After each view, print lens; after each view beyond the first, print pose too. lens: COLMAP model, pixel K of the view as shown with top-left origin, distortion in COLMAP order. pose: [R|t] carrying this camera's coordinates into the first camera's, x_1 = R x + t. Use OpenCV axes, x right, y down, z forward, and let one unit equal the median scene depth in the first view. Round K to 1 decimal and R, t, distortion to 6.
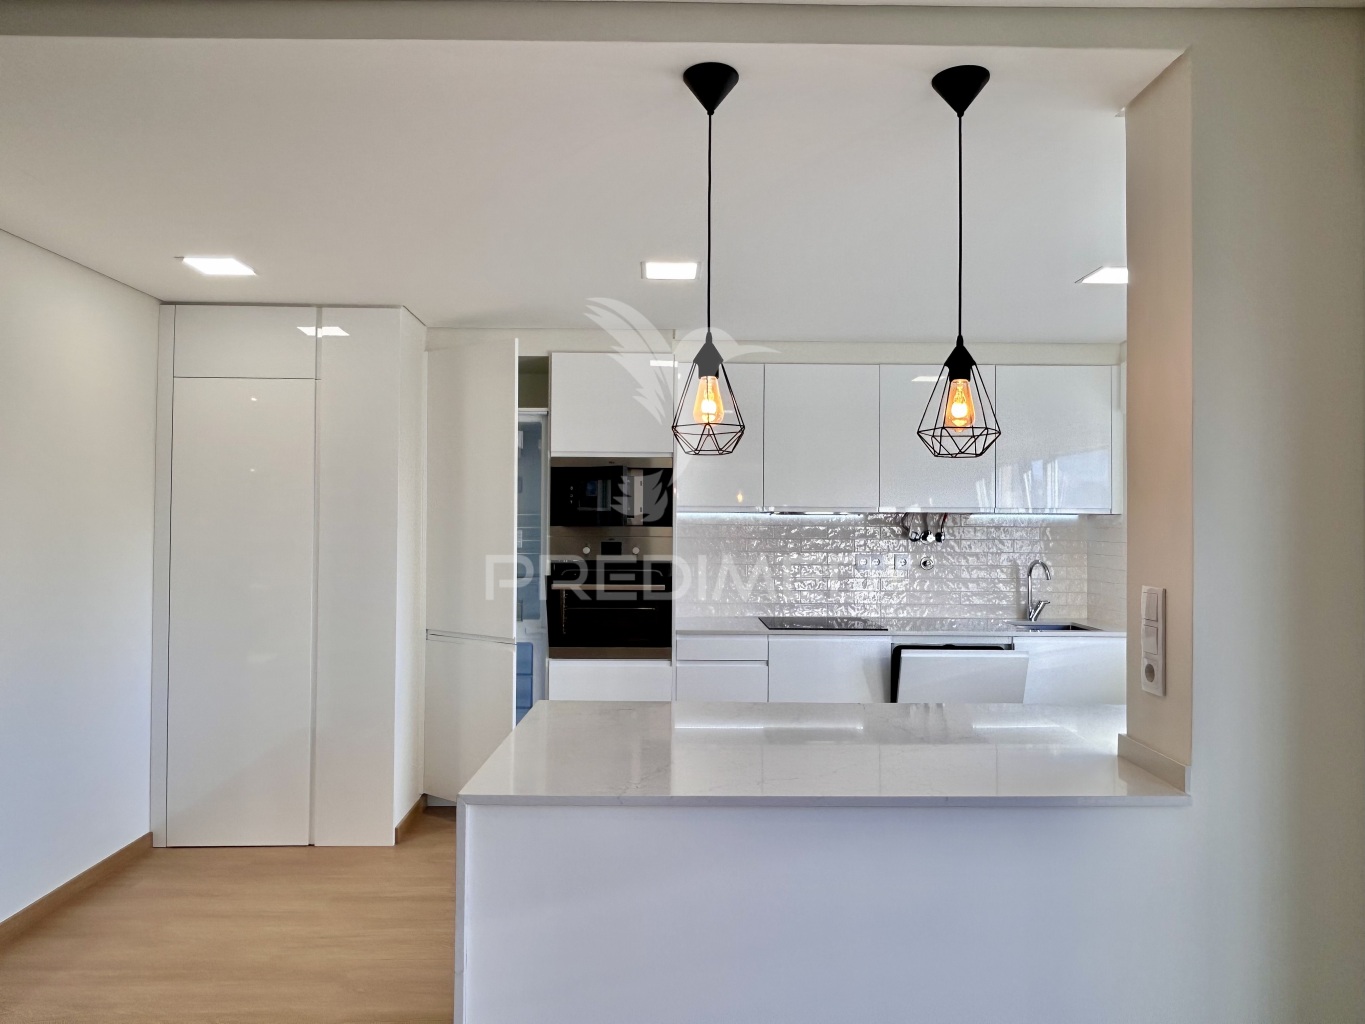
lens RADIAL K [[878.7, 0, 676.8], [0, 878.7, 509.2], [0, 0, 1]] dist [-0.001966, -0.001570]
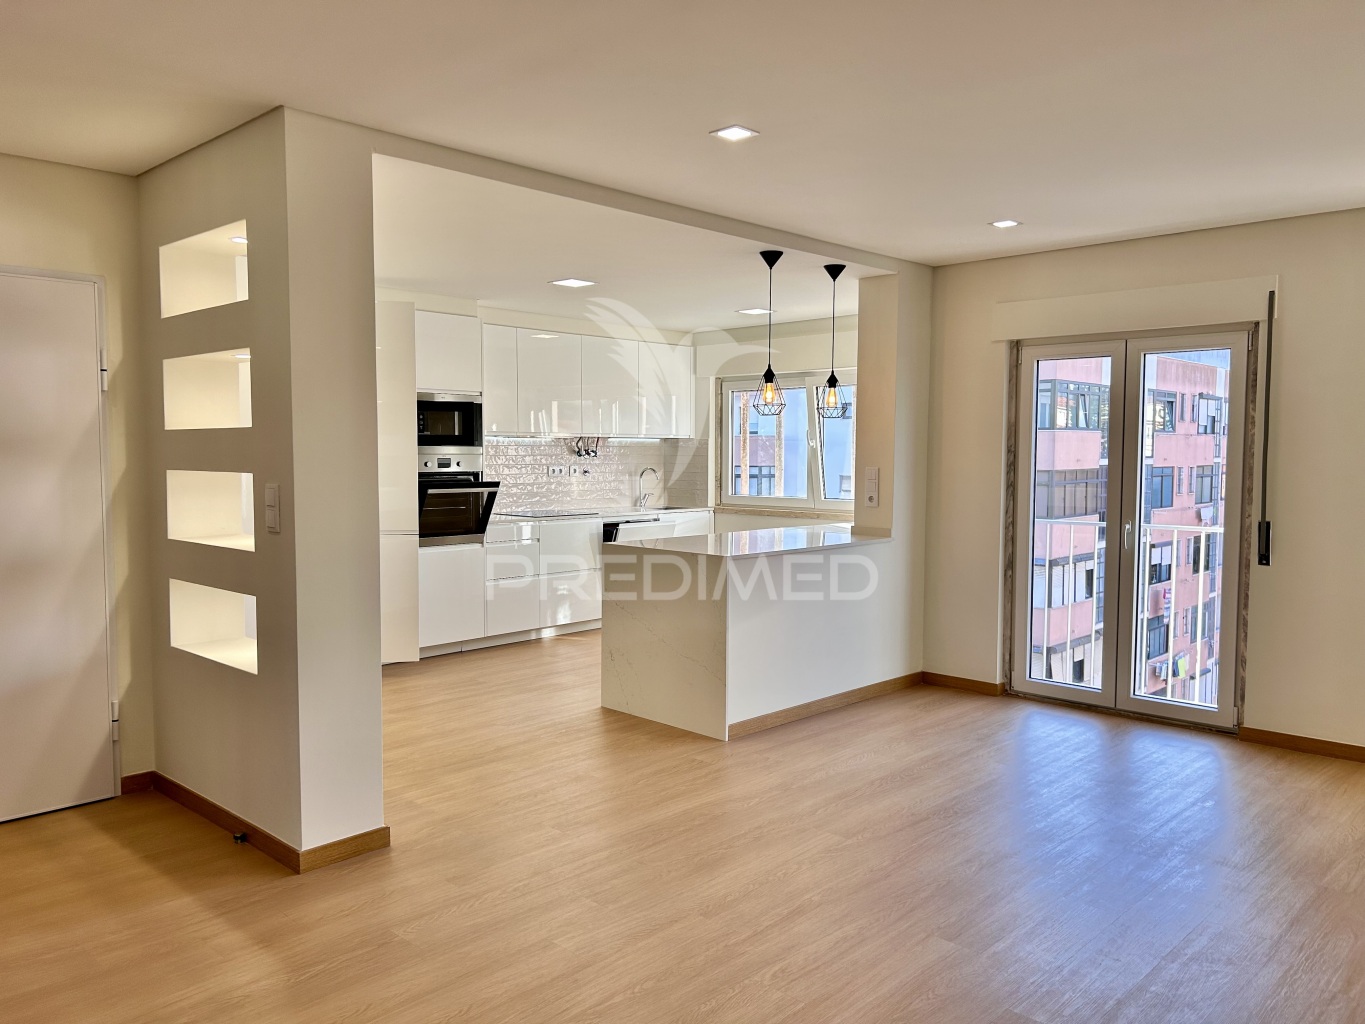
lens RADIAL K [[1028.5, 0, 677.7], [0, 1028.5, 515.5], [0, 0, 1]] dist [0.046397, -0.050810]
pose [[0.699446, -0.050476, 0.712900, -0.962340], [-0.010621, 0.996659, 0.080987, -0.006574], [-0.714606, -0.064218, 0.696573, -0.355896]]
